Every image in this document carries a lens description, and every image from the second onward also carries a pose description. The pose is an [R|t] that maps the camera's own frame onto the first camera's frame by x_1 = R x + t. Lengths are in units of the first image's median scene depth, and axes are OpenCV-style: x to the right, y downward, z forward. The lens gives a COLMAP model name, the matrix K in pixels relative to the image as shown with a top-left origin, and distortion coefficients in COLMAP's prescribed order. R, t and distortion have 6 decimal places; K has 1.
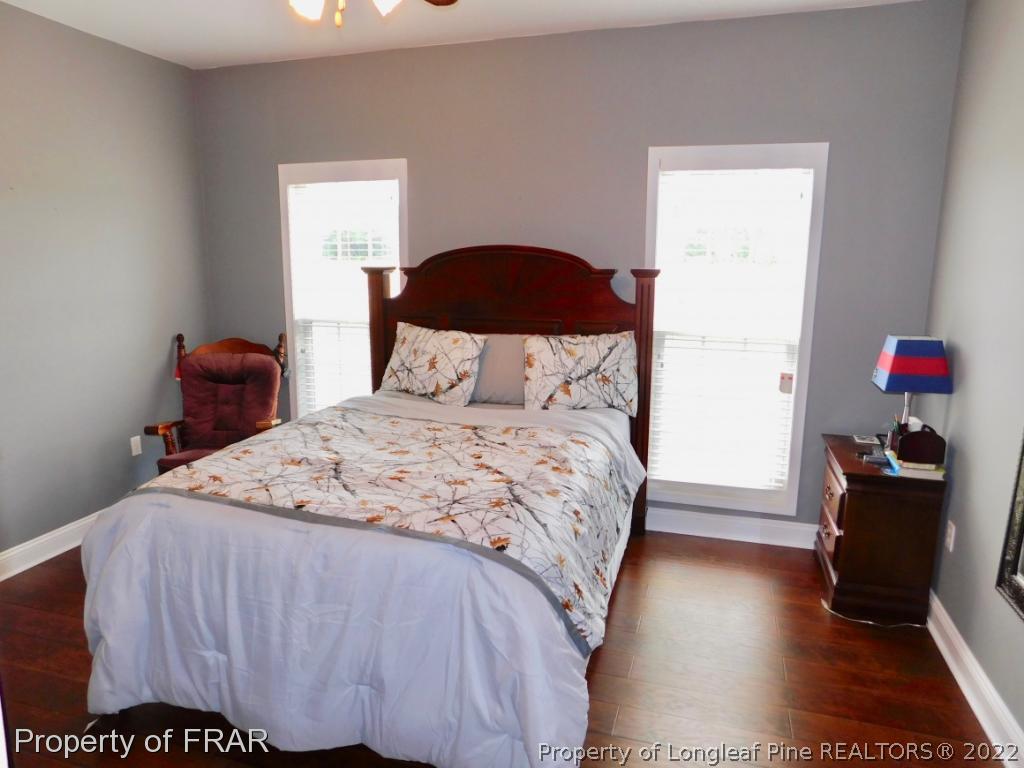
lens RADIAL K [[677.3, 0, 513.9], [0, 677.3, 388.1], [0, 0, 1]] dist [-0.046395, 0.027547]
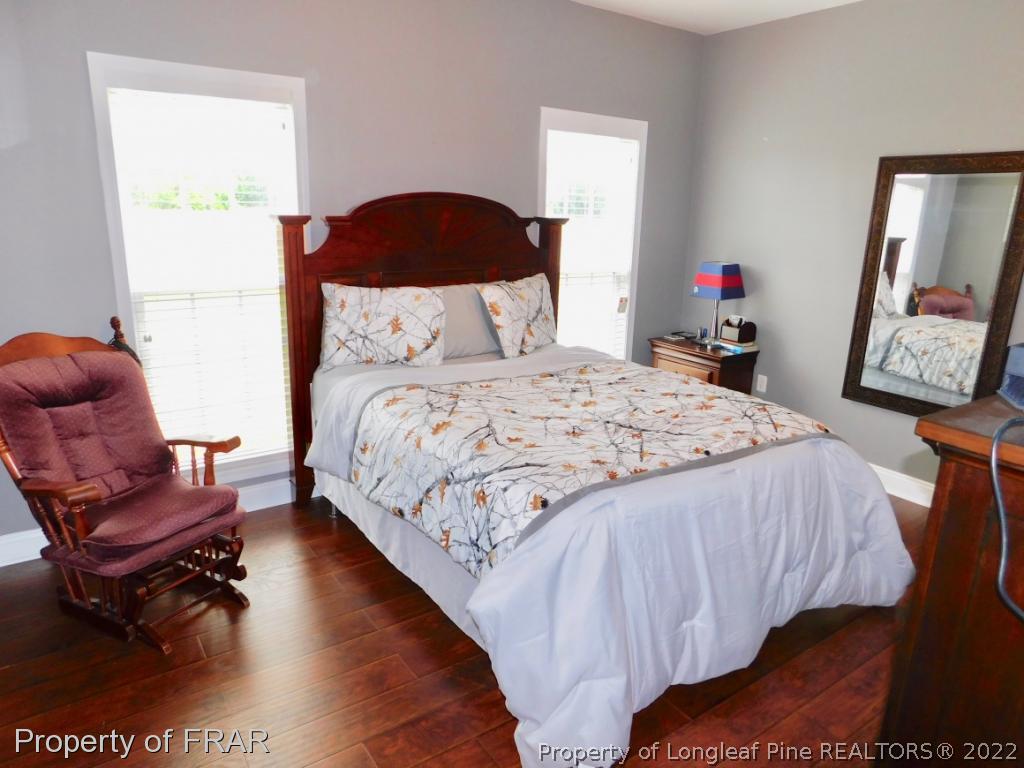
lens RADIAL K [[677.3, 0, 516.9], [0, 677.3, 385.6], [0, 0, 1]] dist [-0.046395, 0.027547]
pose [[0.607033, -0.193791, 0.770685, -0.761262], [0.130919, 0.980946, 0.143543, -0.068805], [-0.783818, 0.013762, 0.620838, 0.343595]]
